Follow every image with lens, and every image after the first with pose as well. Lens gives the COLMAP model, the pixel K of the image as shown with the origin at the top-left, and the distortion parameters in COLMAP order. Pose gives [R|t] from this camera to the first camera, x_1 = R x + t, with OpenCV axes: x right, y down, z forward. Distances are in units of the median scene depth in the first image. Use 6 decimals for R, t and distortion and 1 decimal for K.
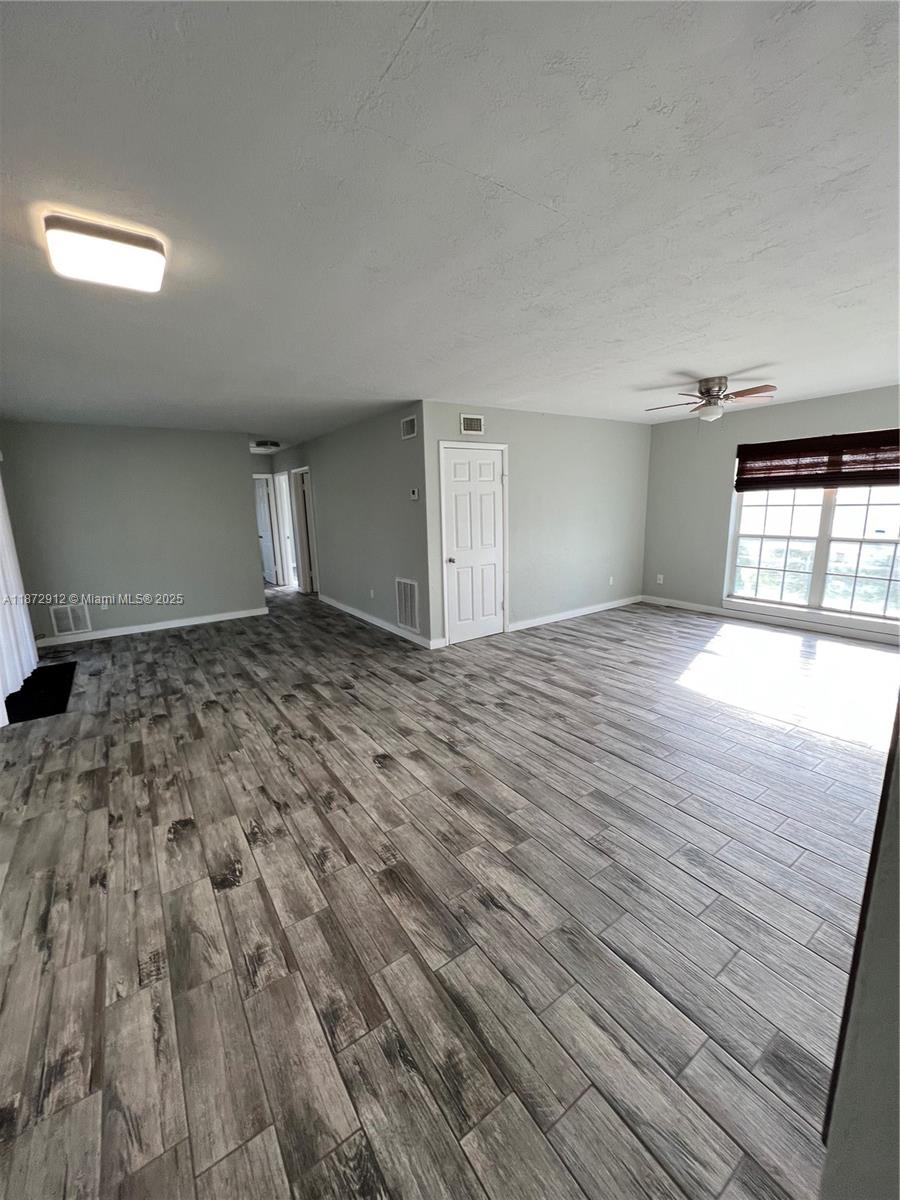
lens RADIAL K [[481.3, 0, 450.0], [0, 481.3, 600.0], [0, 0, 1]] dist [-0.004056, -0.000028]
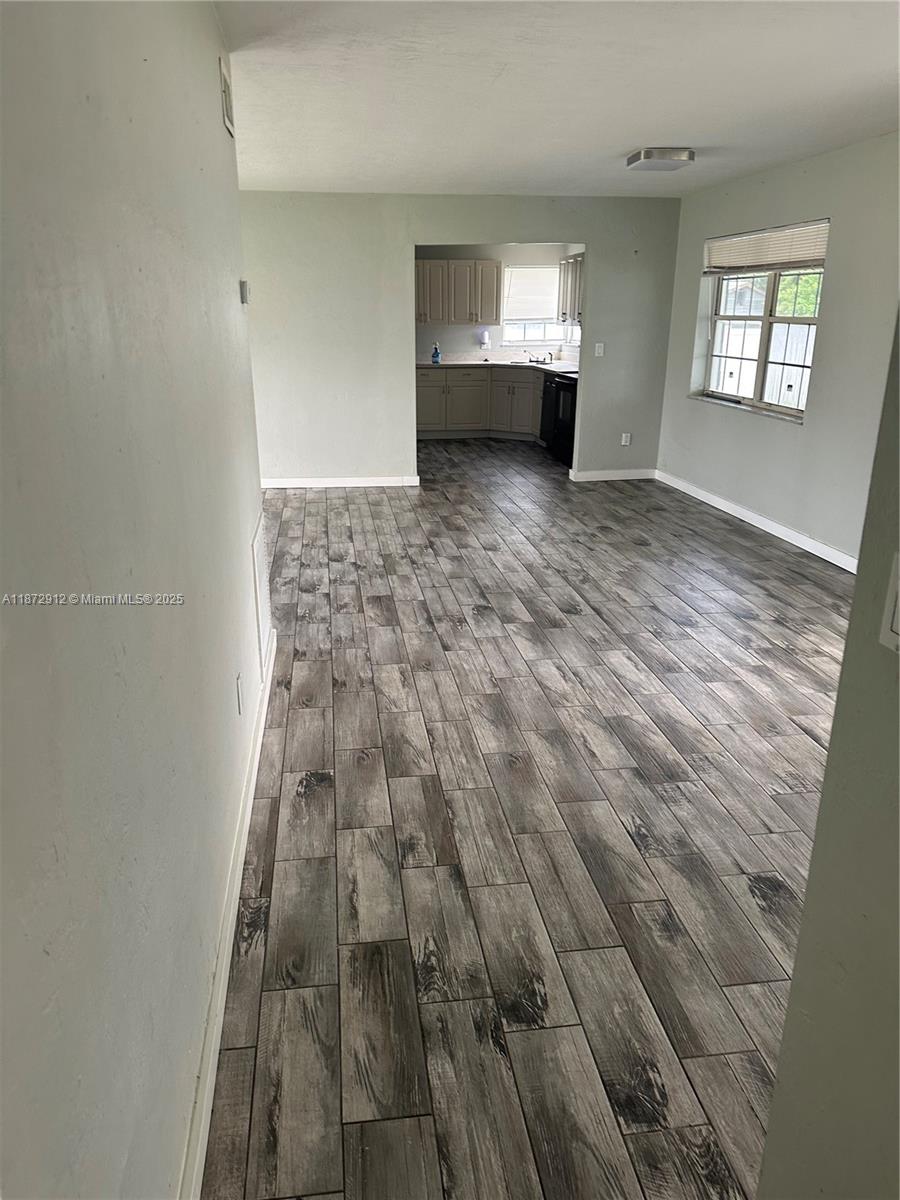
lens RADIAL K [[833.2, 0, 441.2], [0, 833.2, 602.6], [0, 0, 1]] dist [0.168115, -0.330977]
pose [[-0.893393, -0.119011, 0.433228, -0.810690], [0.113003, 0.873753, 0.473060, -0.457894], [-0.434833, 0.471585, -0.767156, 2.351767]]
